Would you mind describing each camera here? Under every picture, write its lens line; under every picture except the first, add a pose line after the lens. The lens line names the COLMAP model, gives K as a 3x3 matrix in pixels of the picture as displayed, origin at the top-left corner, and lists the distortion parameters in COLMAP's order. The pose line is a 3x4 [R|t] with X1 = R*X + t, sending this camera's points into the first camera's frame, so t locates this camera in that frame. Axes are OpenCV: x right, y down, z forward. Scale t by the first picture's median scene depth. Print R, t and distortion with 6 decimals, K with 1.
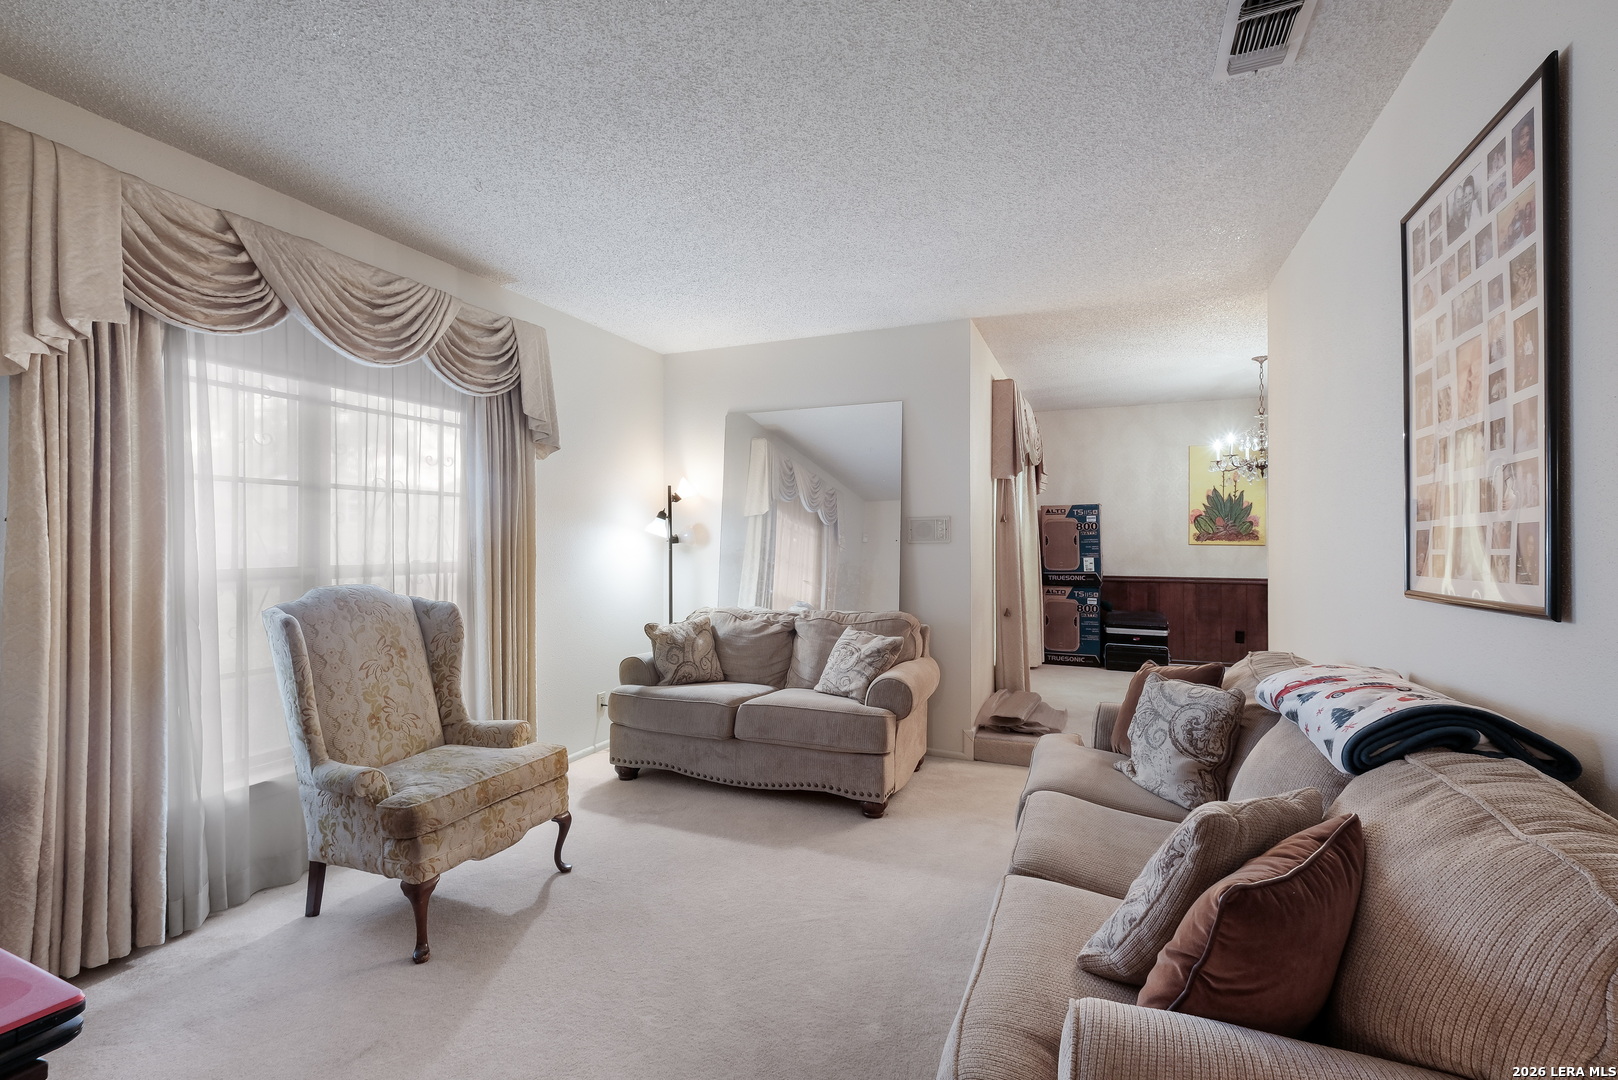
lens RADIAL K [[700.1, 0, 809.2], [0, 700.1, 538.2], [0, 0, 1]] dist [0.004945, 0.000228]
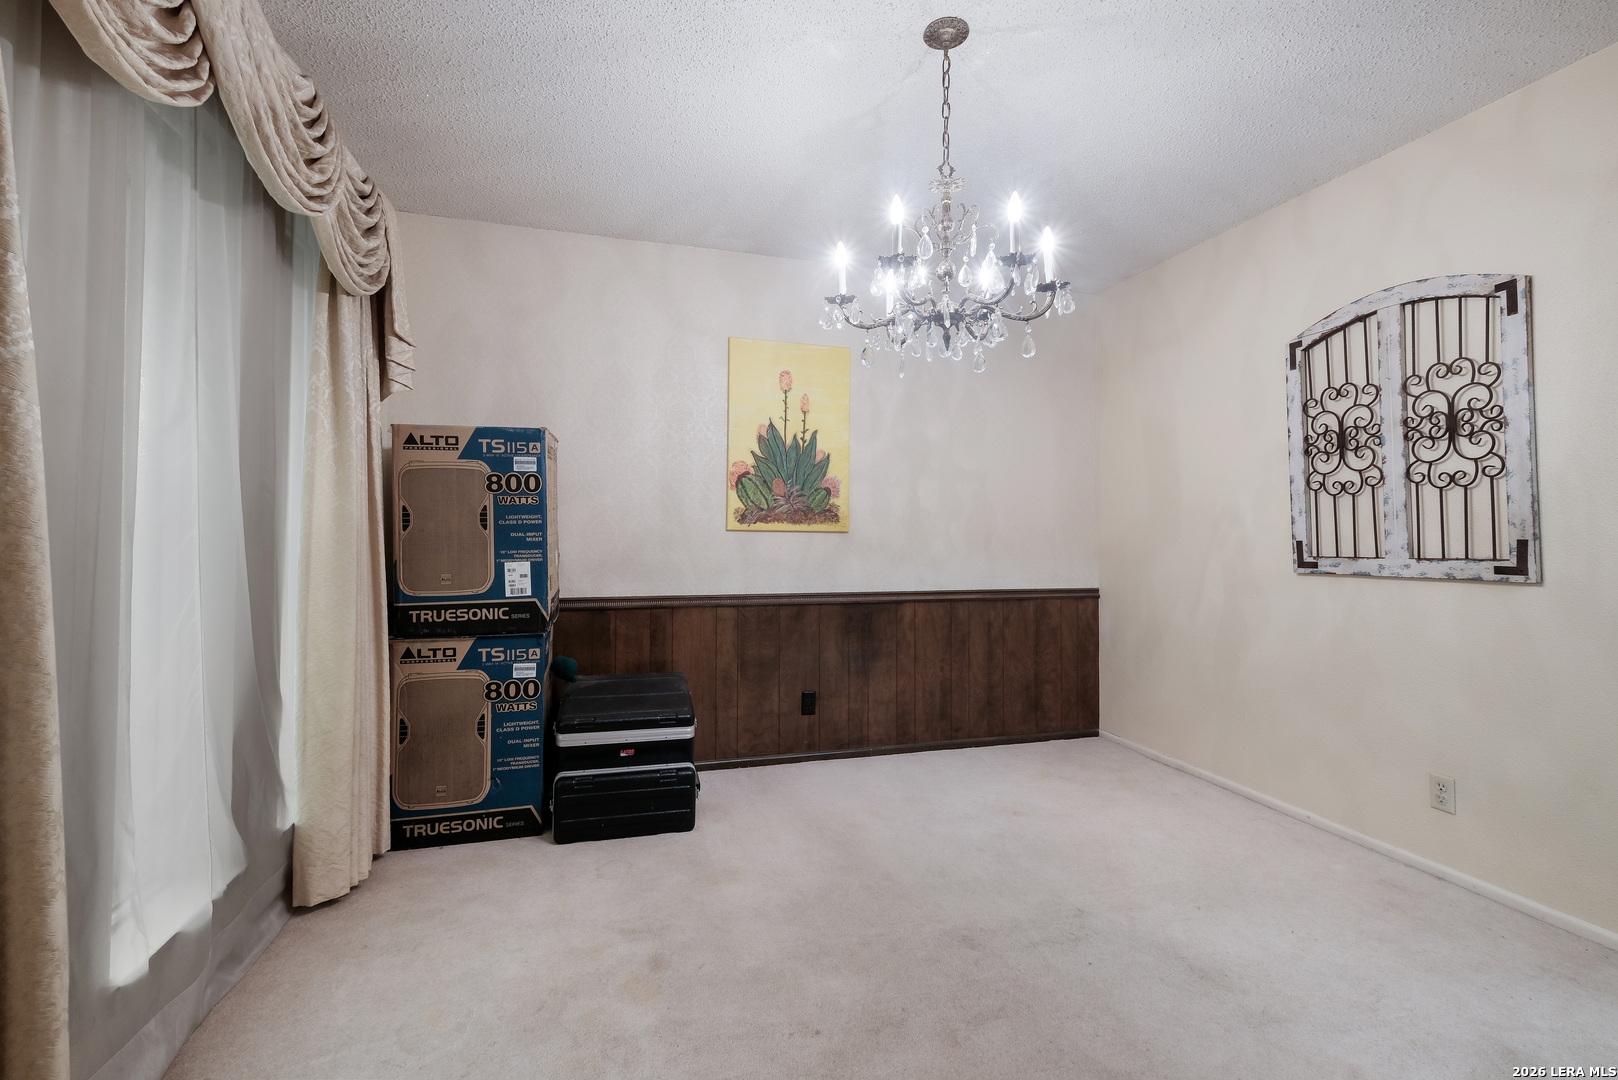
lens RADIAL K [[700.1, 0, 810.2], [0, 700.1, 524.2], [0, 0, 1]] dist [0.004945, 0.000228]
pose [[0.771863, 0.011288, 0.635688, 0.272009], [-0.010863, 0.999931, -0.004565, 0.006474], [-0.635696, -0.003382, 0.771932, 0.582601]]
